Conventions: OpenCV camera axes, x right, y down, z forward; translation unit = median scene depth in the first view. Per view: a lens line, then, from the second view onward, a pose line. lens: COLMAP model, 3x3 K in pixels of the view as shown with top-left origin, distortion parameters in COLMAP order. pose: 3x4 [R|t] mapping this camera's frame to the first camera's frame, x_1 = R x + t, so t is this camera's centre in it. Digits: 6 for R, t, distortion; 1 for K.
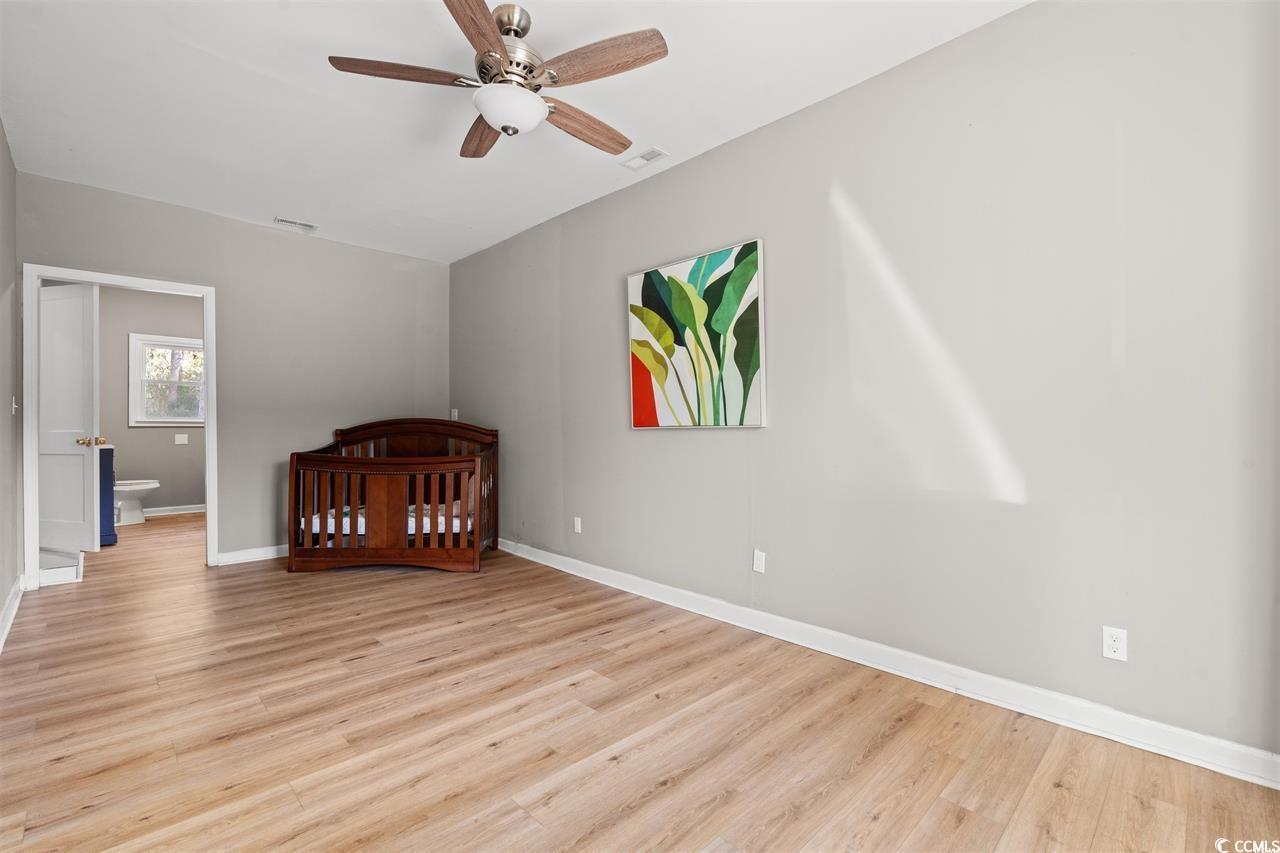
lens RADIAL K [[566.4, 0, 638.7], [0, 566.4, 427.5], [0, 0, 1]] dist [-0.002461, 0.000077]
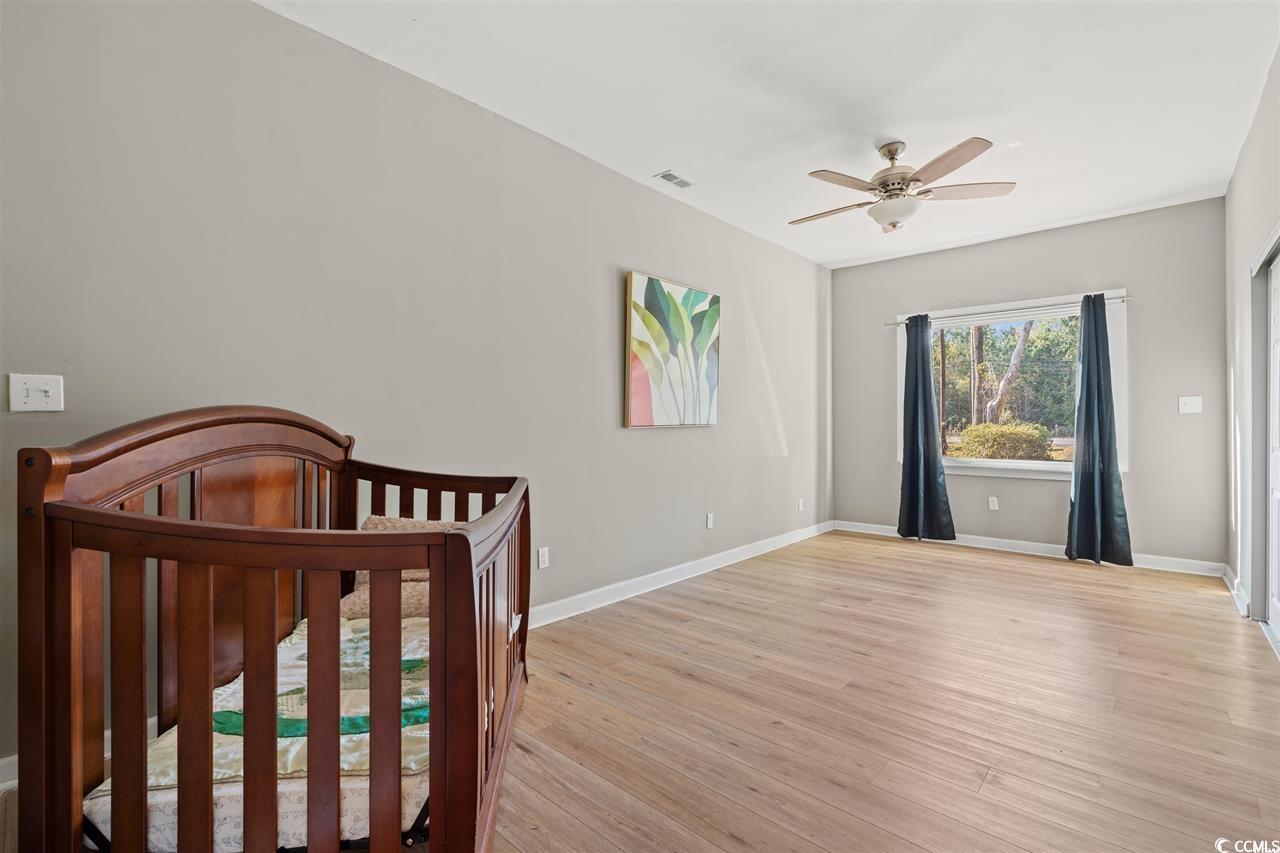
lens RADIAL K [[566.4, 0, 634.9], [0, 566.4, 423.7], [0, 0, 1]] dist [-0.002461, 0.000077]
pose [[-0.052628, -0.004979, 0.998602, -1.140866], [0.002251, 0.999984, 0.005105, -0.013006], [-0.998612, 0.002516, -0.052616, 1.209589]]
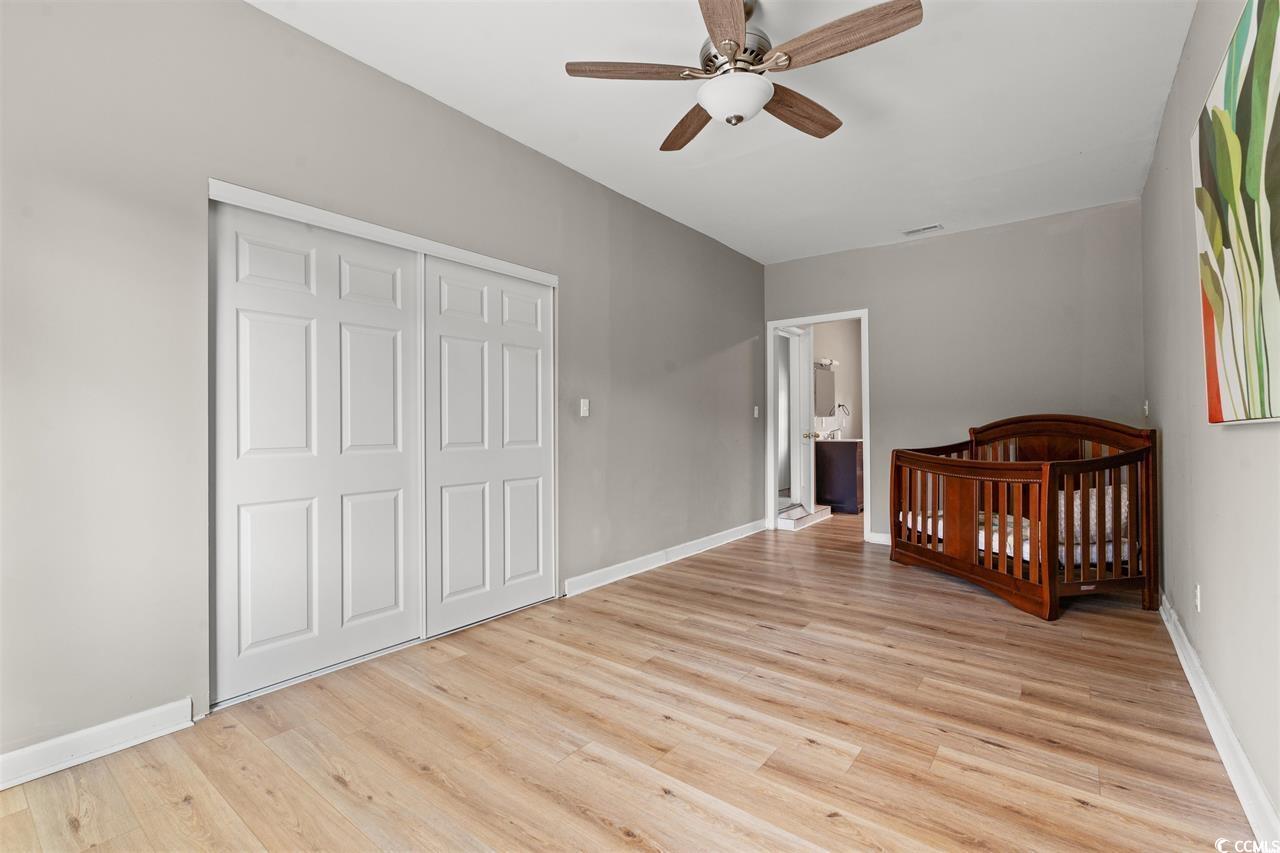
lens RADIAL K [[566.4, 0, 642.2], [0, 566.4, 421.6], [0, 0, 1]] dist [-0.002461, 0.000077]
pose [[0.144978, -0.007915, -0.989403, 0.490361], [-0.003289, 0.999959, -0.008482, 0.004100], [0.989429, 0.004484, 0.144946, 0.482932]]
